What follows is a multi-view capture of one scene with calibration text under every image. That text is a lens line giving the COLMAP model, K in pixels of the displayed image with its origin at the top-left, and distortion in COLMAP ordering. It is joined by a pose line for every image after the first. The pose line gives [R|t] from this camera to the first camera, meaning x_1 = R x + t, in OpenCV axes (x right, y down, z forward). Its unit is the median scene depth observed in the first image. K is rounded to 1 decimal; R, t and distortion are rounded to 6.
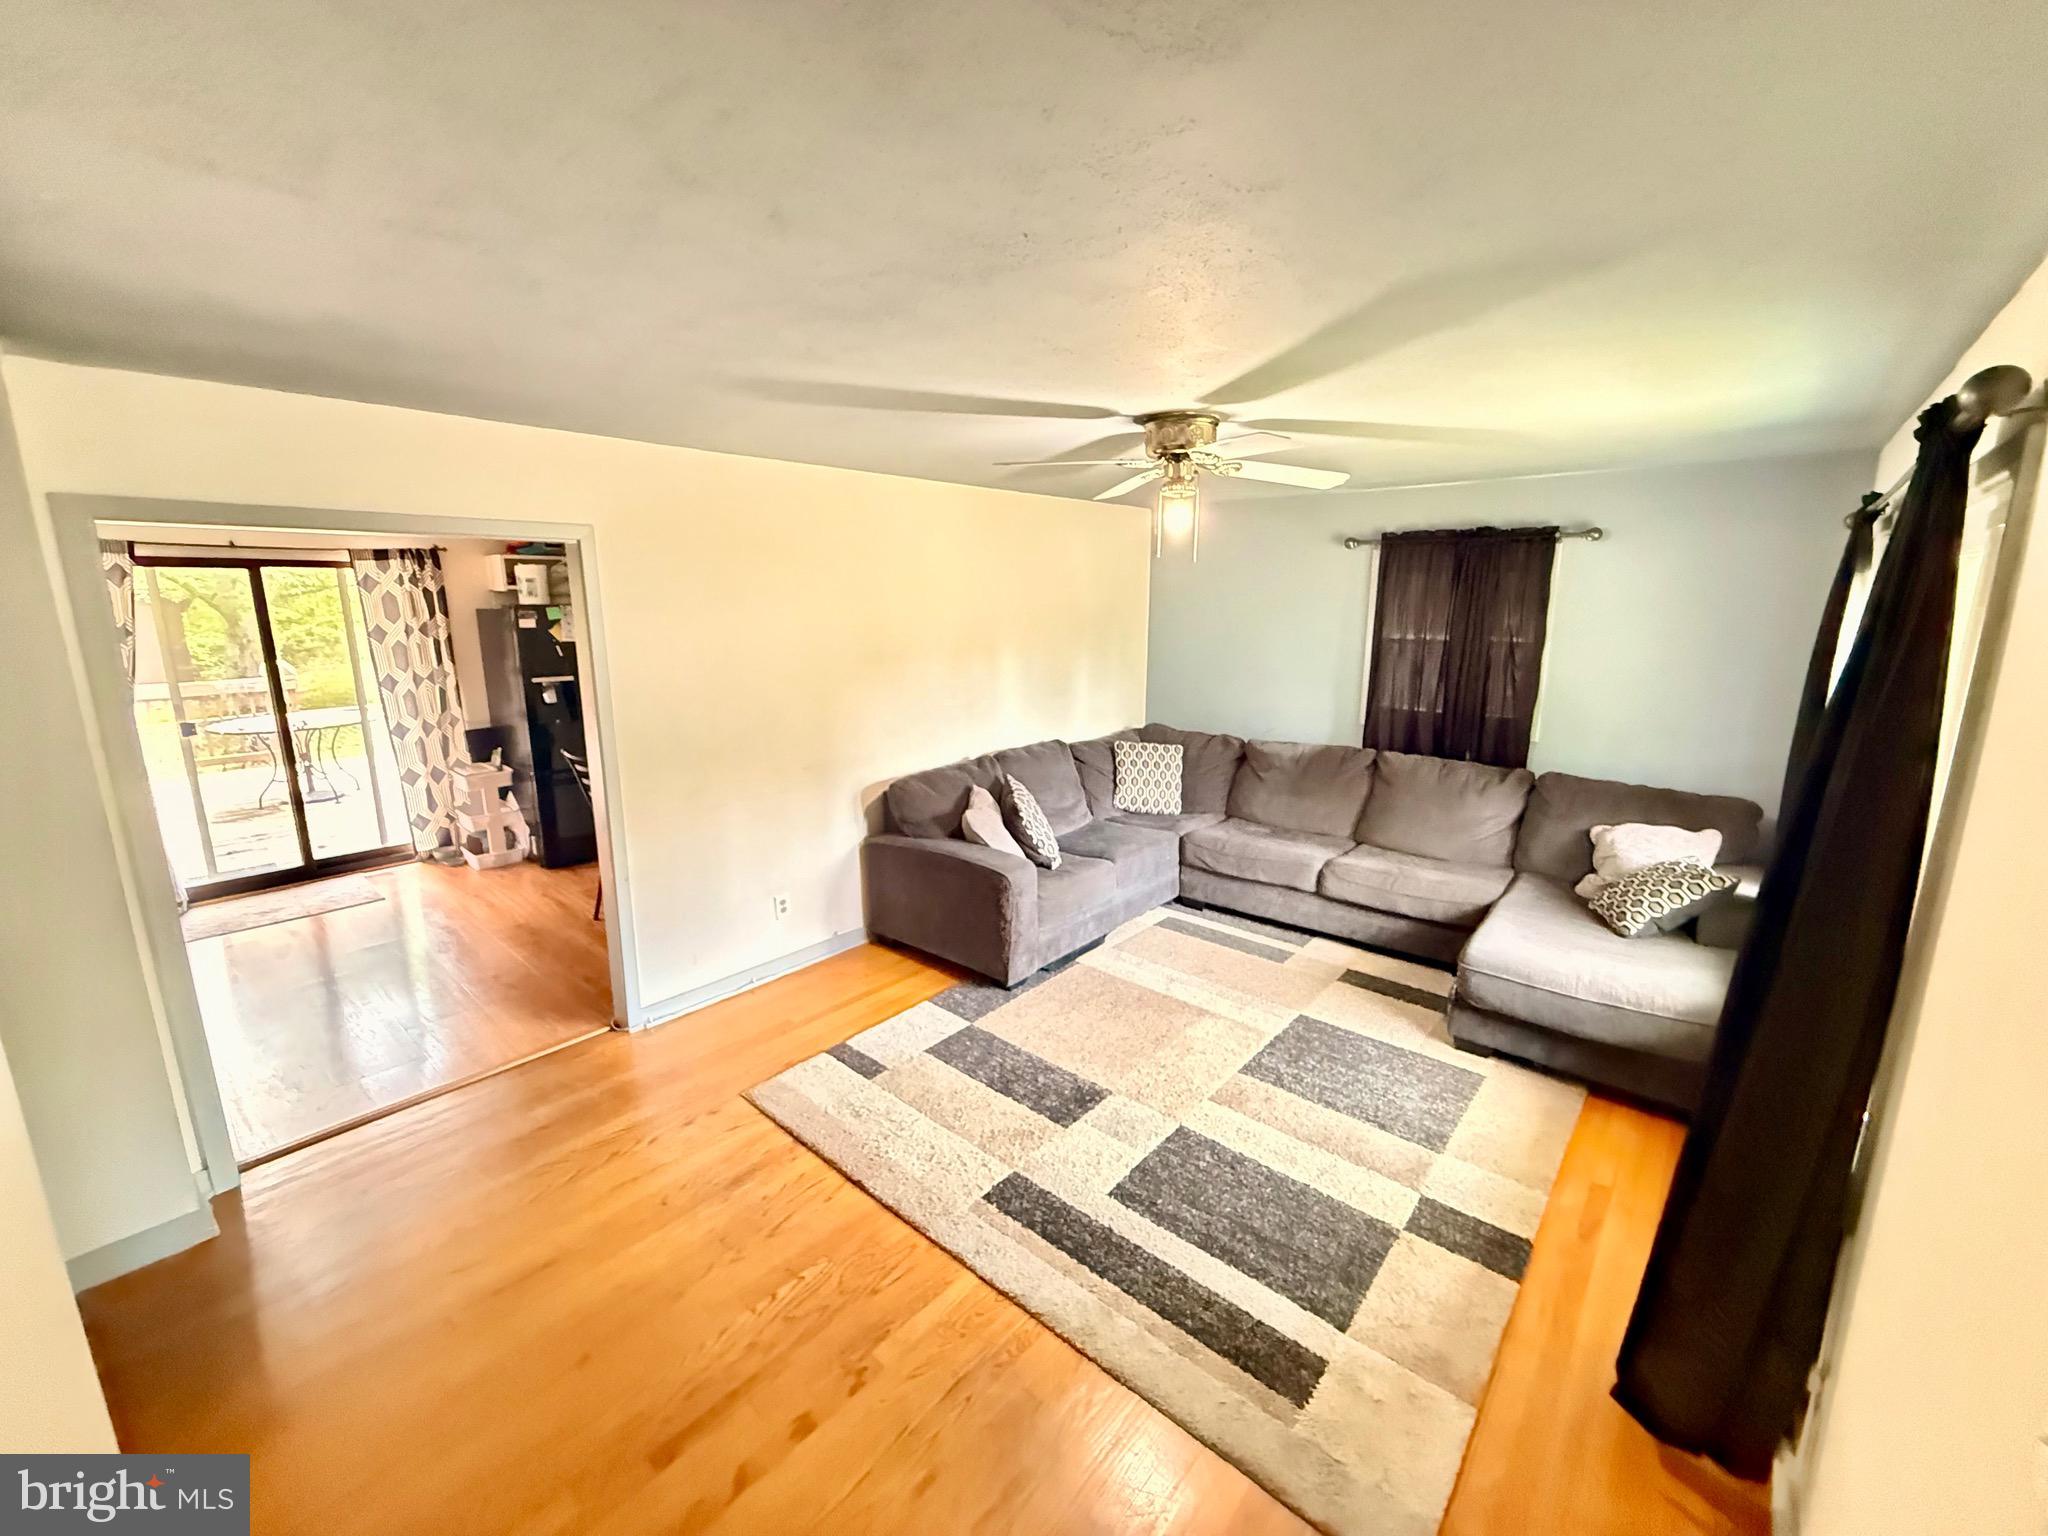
lens RADIAL K [[818.1, 0, 1021.4], [0, 818.1, 761.4], [0, 0, 1]] dist [-0.000888, 0.000270]
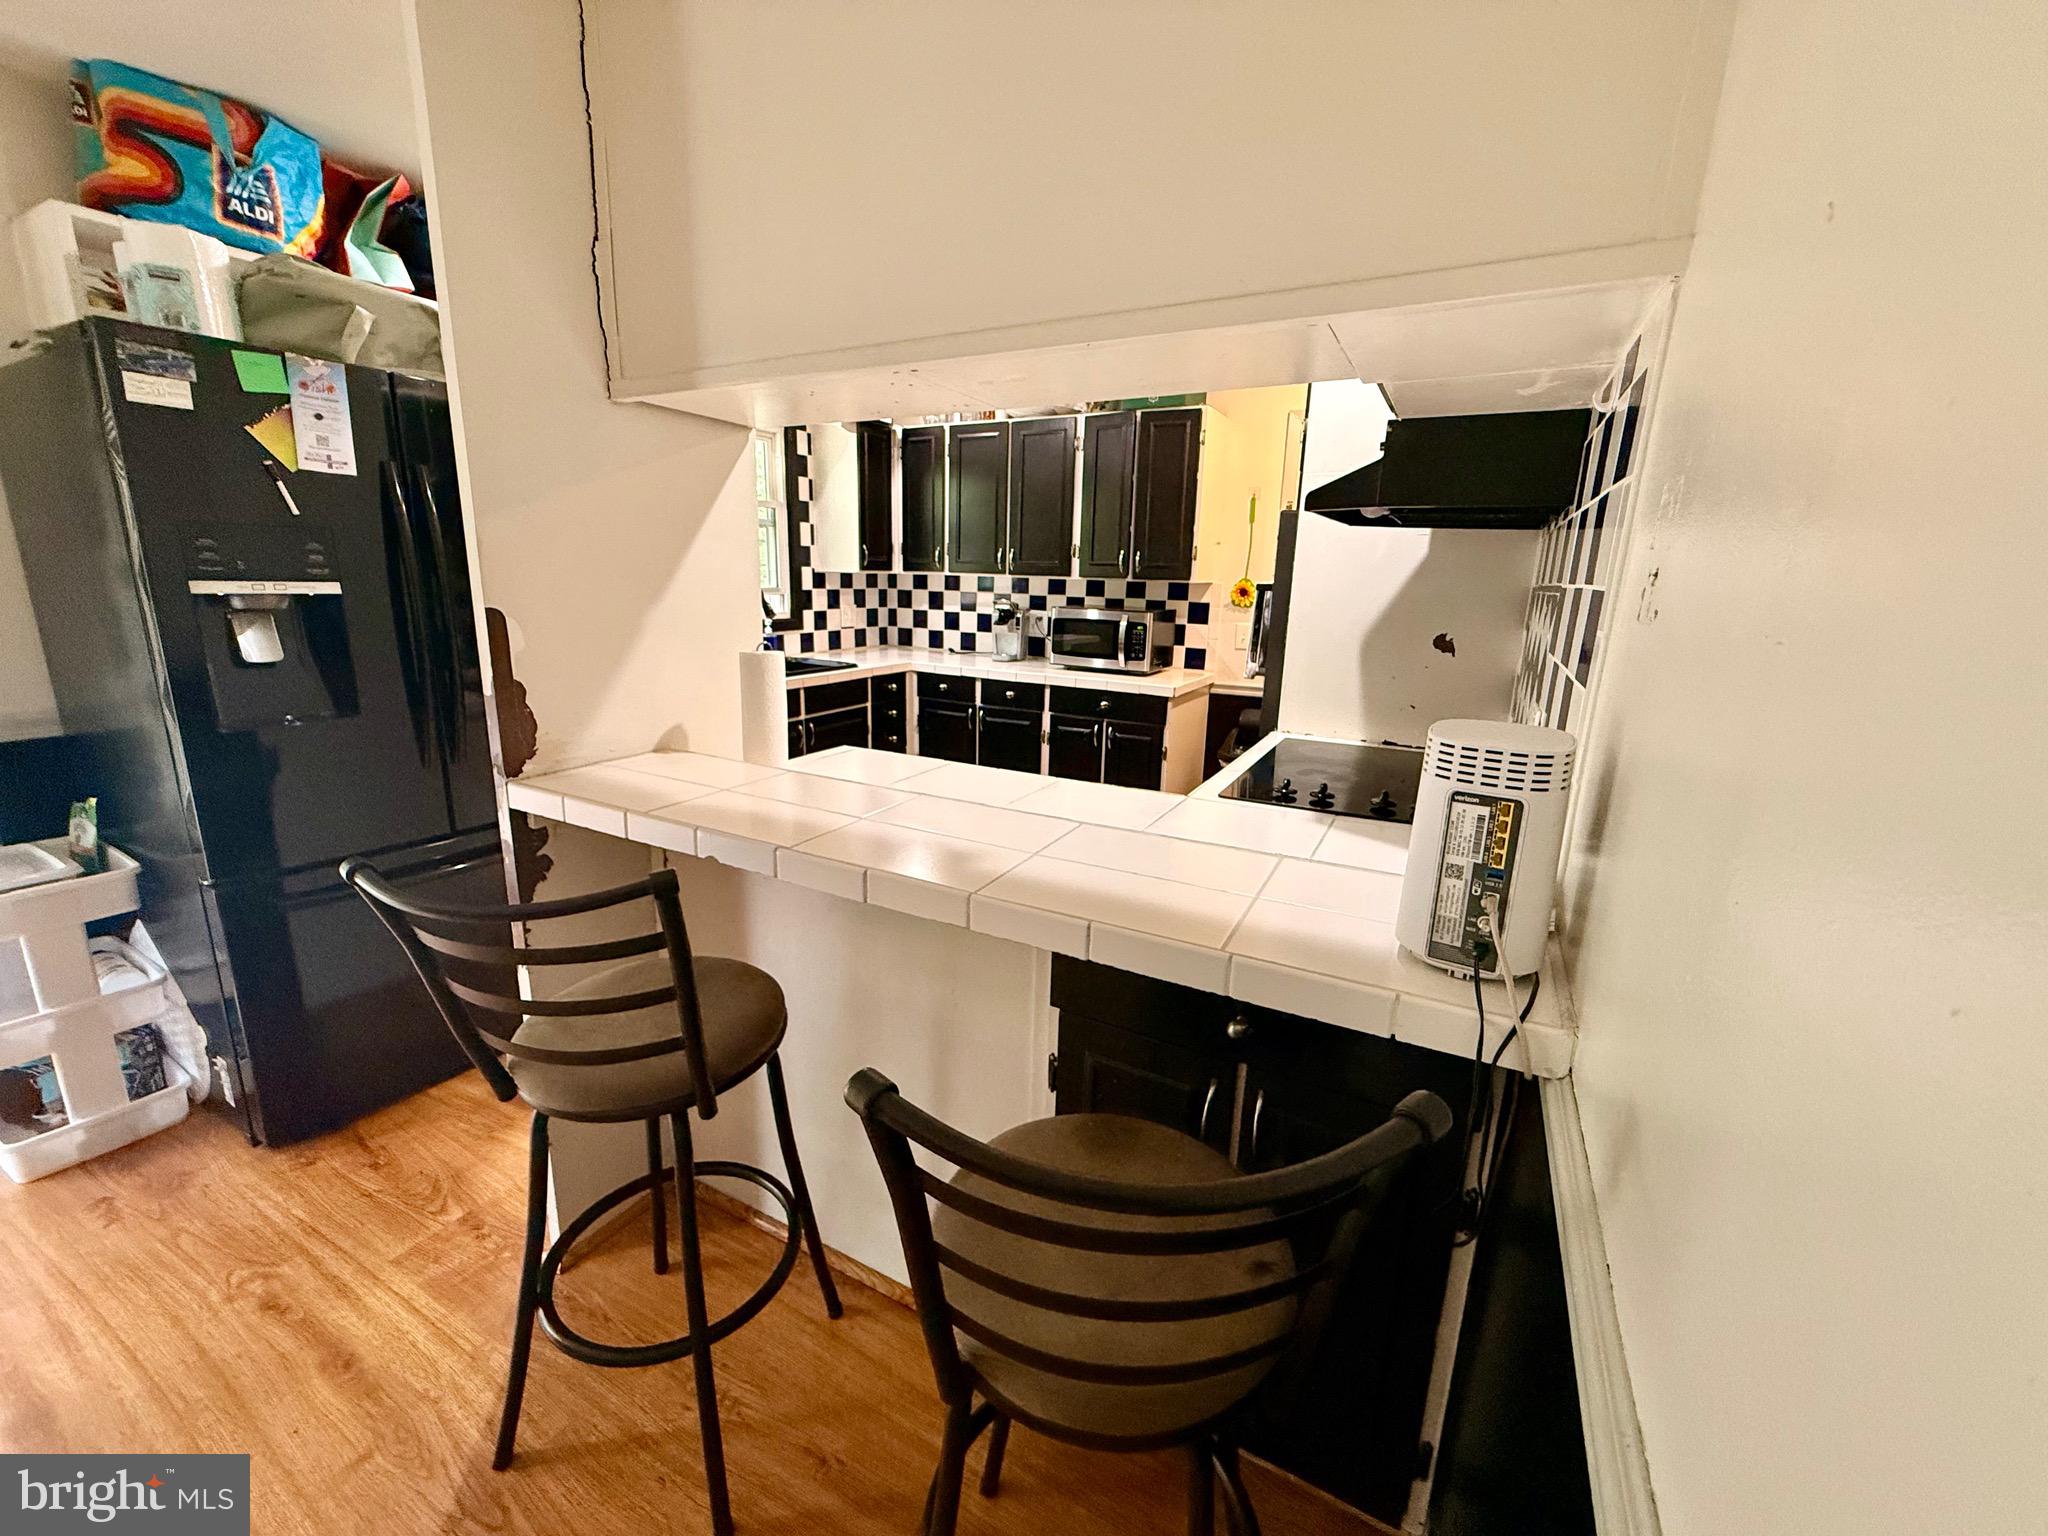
lens RADIAL K [[818.1, 0, 1018.6], [0, 818.1, 764.1], [0, 0, 1]] dist [-0.000888, 0.000270]
pose [[0.975392, -0.024490, 0.219113, -0.471945], [0.018308, 0.999376, 0.030202, -0.047048], [-0.219716, -0.025448, 0.975232, 0.819151]]
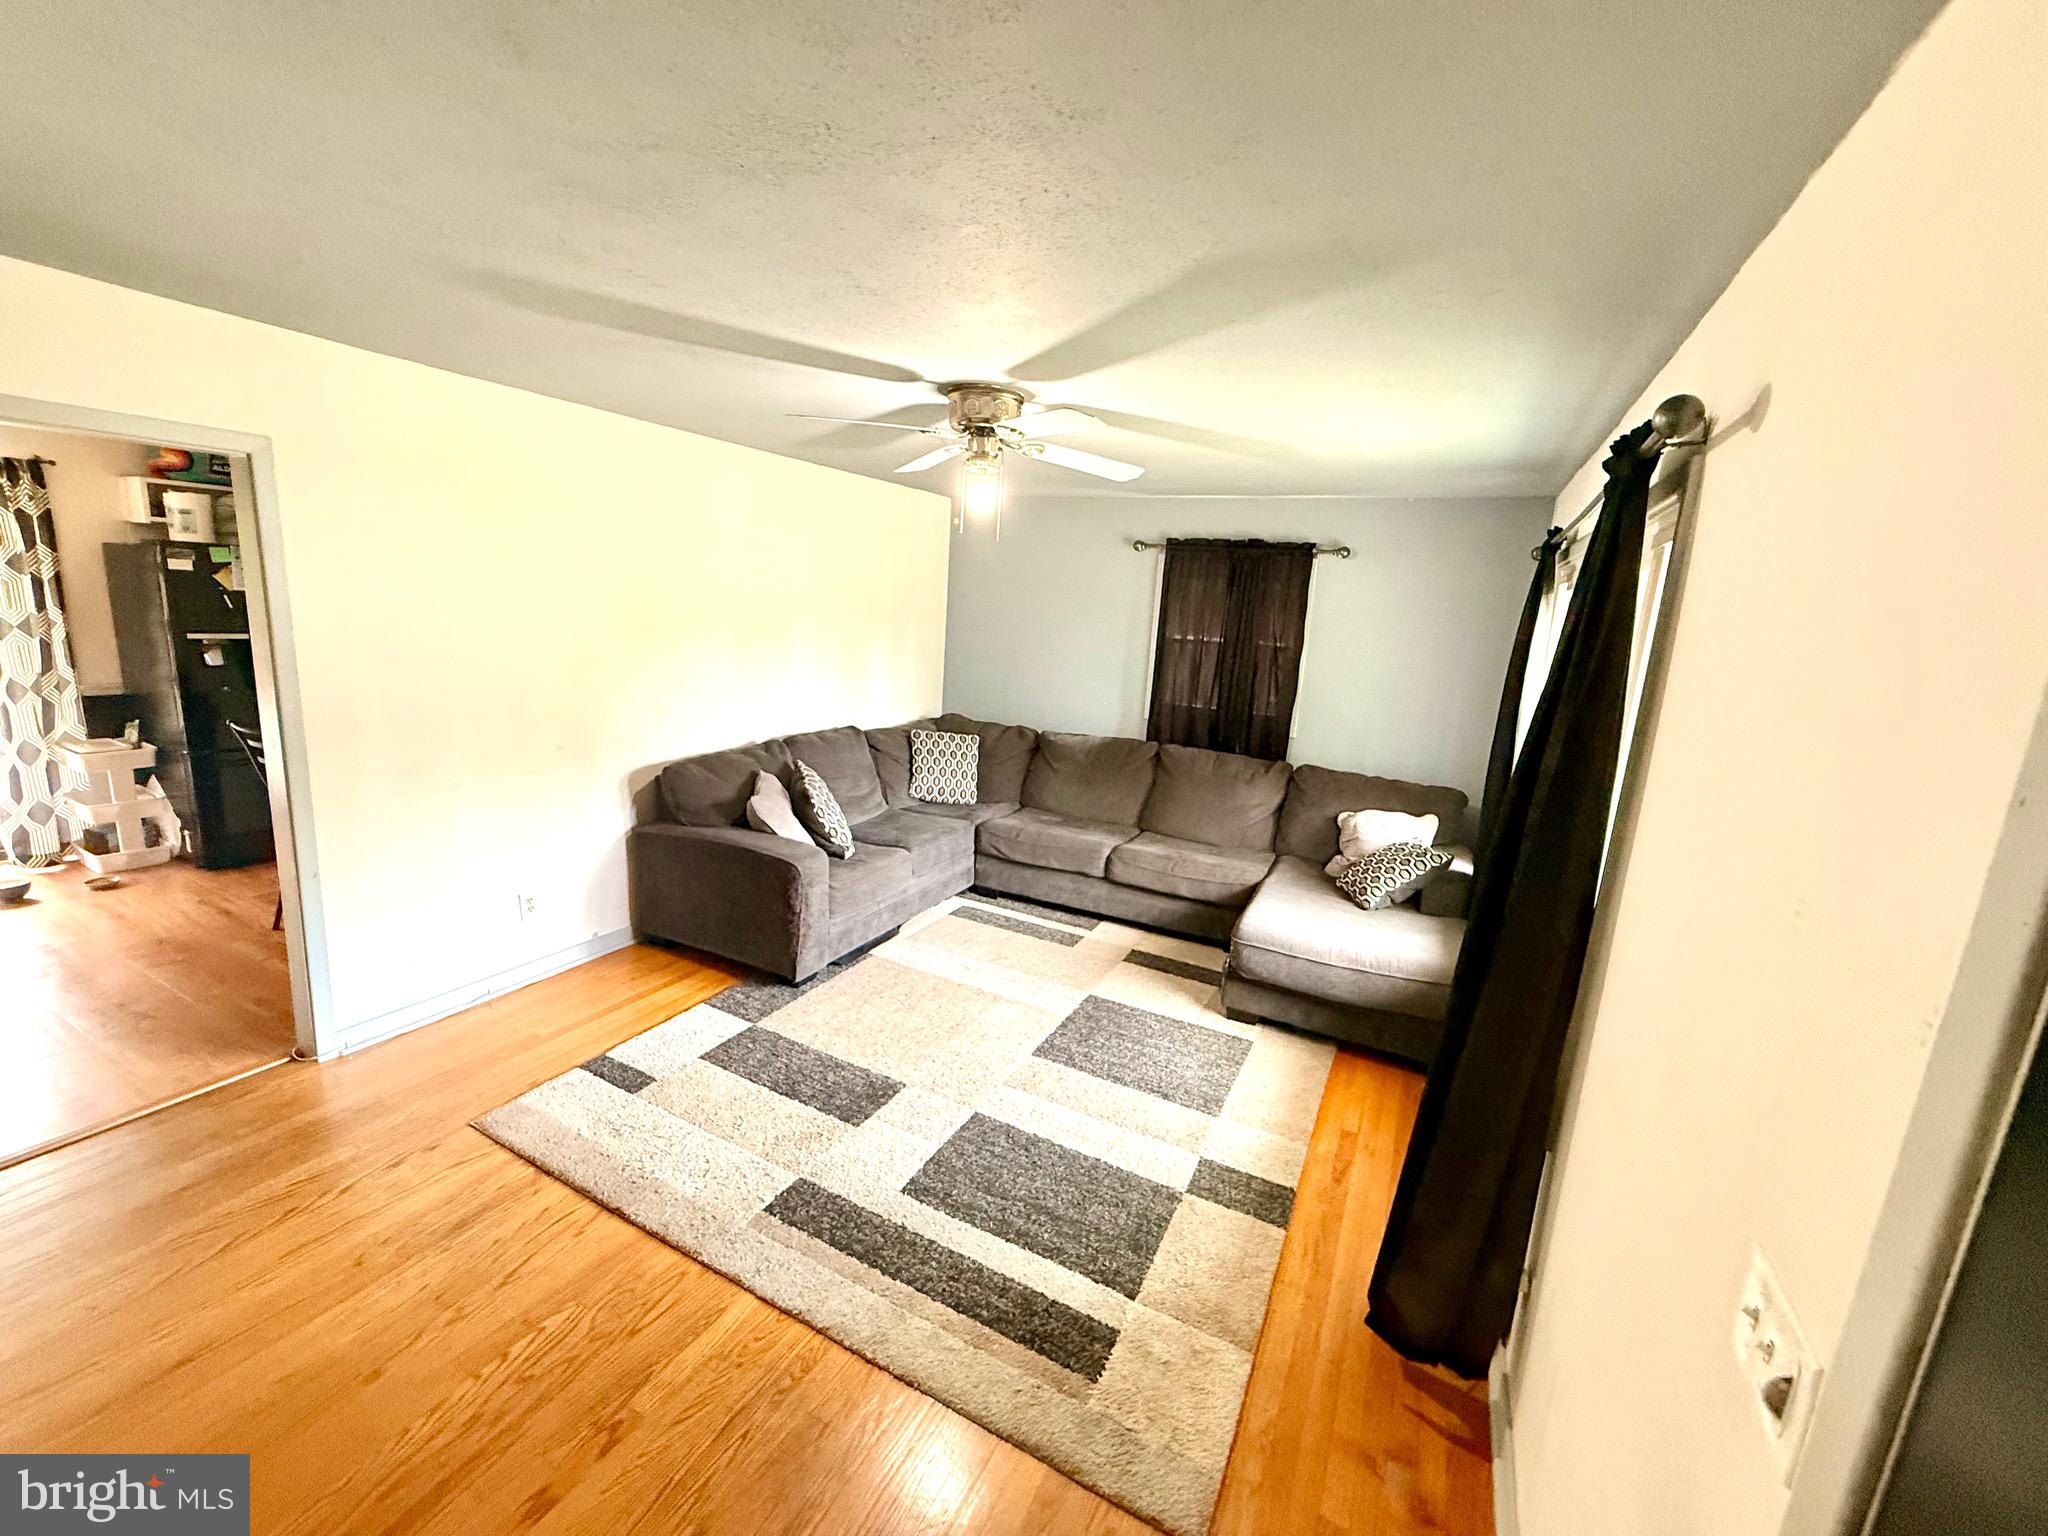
lens RADIAL K [[818.1, 0, 1017.7], [0, 818.1, 763.0], [0, 0, 1]] dist [-0.000888, 0.000270]
pose [[0.969617, 0.013014, 0.244283, -0.001254], [-0.014263, 0.999893, 0.003345, 0.014625], [-0.244214, -0.006728, 0.969698, 0.026681]]
